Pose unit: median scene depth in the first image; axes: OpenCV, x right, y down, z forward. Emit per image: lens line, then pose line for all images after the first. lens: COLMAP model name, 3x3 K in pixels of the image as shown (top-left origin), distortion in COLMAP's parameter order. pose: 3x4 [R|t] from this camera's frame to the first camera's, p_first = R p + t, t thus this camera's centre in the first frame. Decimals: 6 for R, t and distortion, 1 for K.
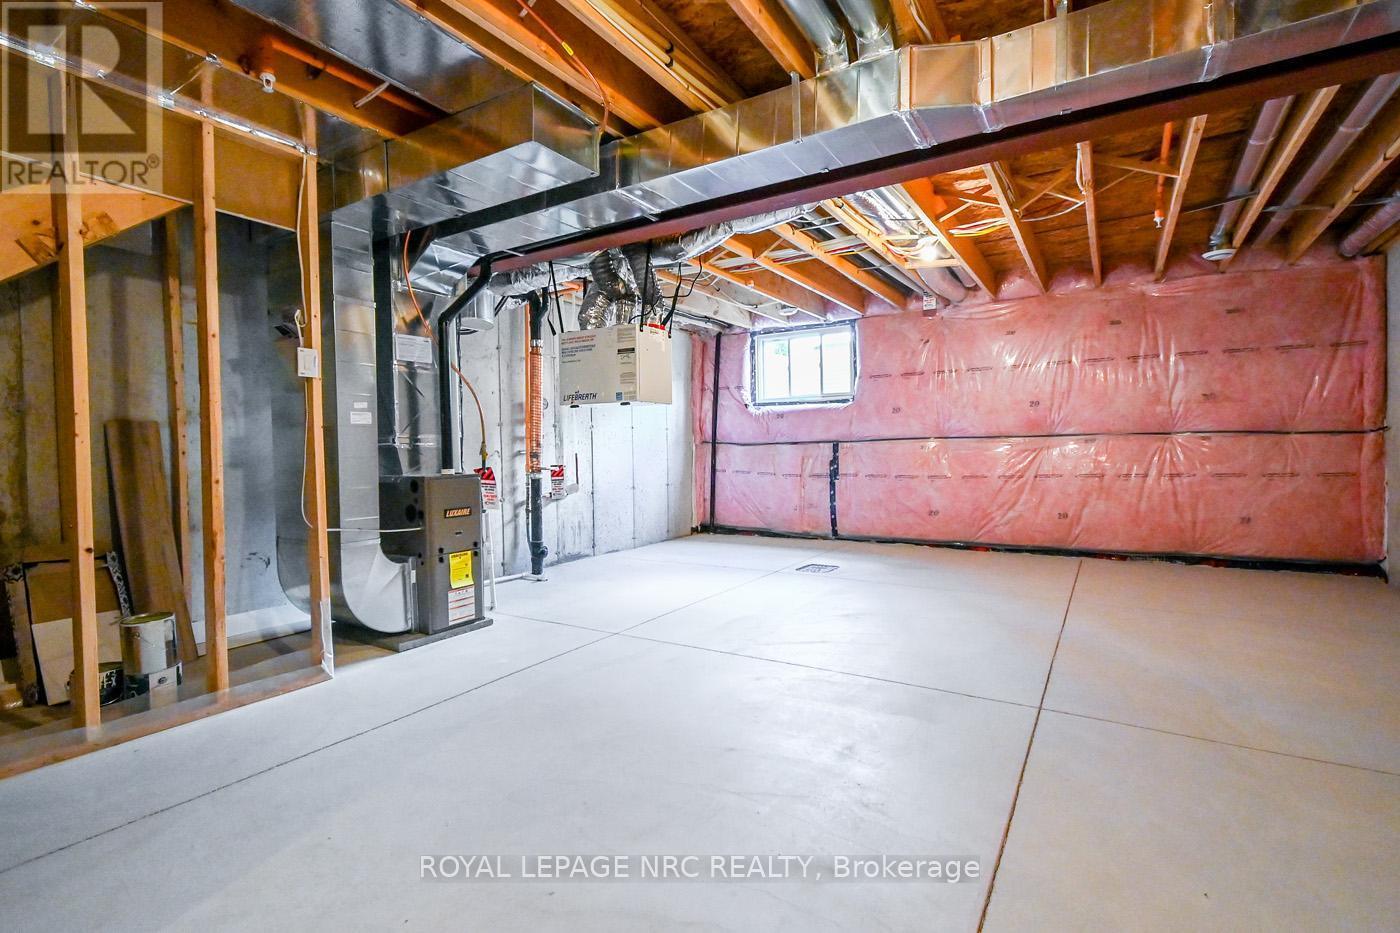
lens RADIAL K [[641.7, 0, 700.0], [0, 641.7, 466.5], [0, 0, 1]] dist [0.003170, -0.000842]
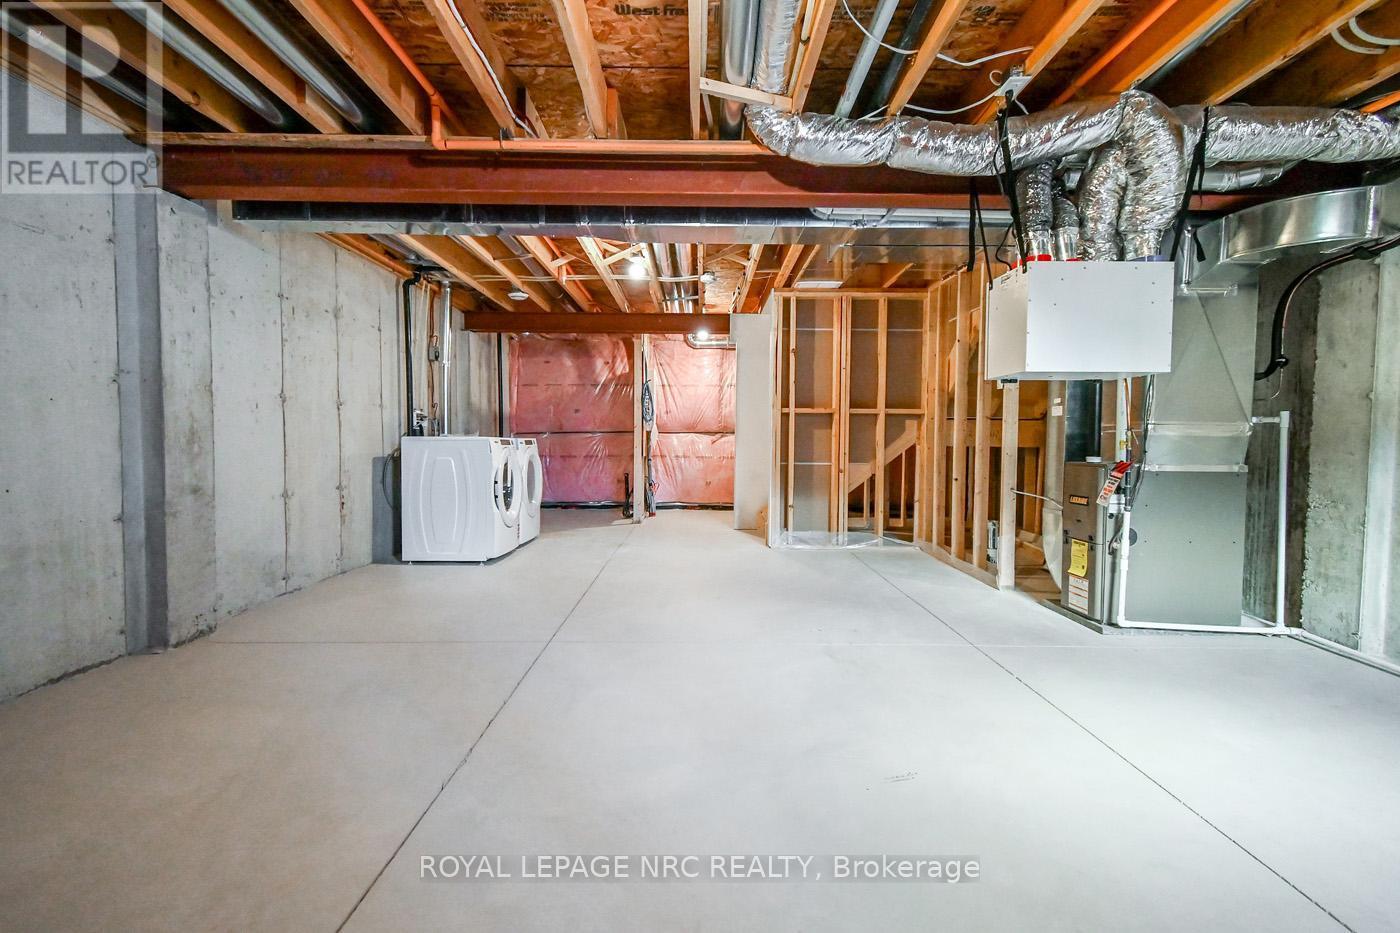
lens RADIAL K [[641.7, 0, 700.0], [0, 641.7, 466.5], [0, 0, 1]] dist [0.003170, -0.000842]
pose [[-0.841753, 0.029348, -0.539064, 0.646015], [-0.011065, 0.997374, 0.071577, -0.044934], [0.539749, 0.066215, -0.839218, 1.493139]]
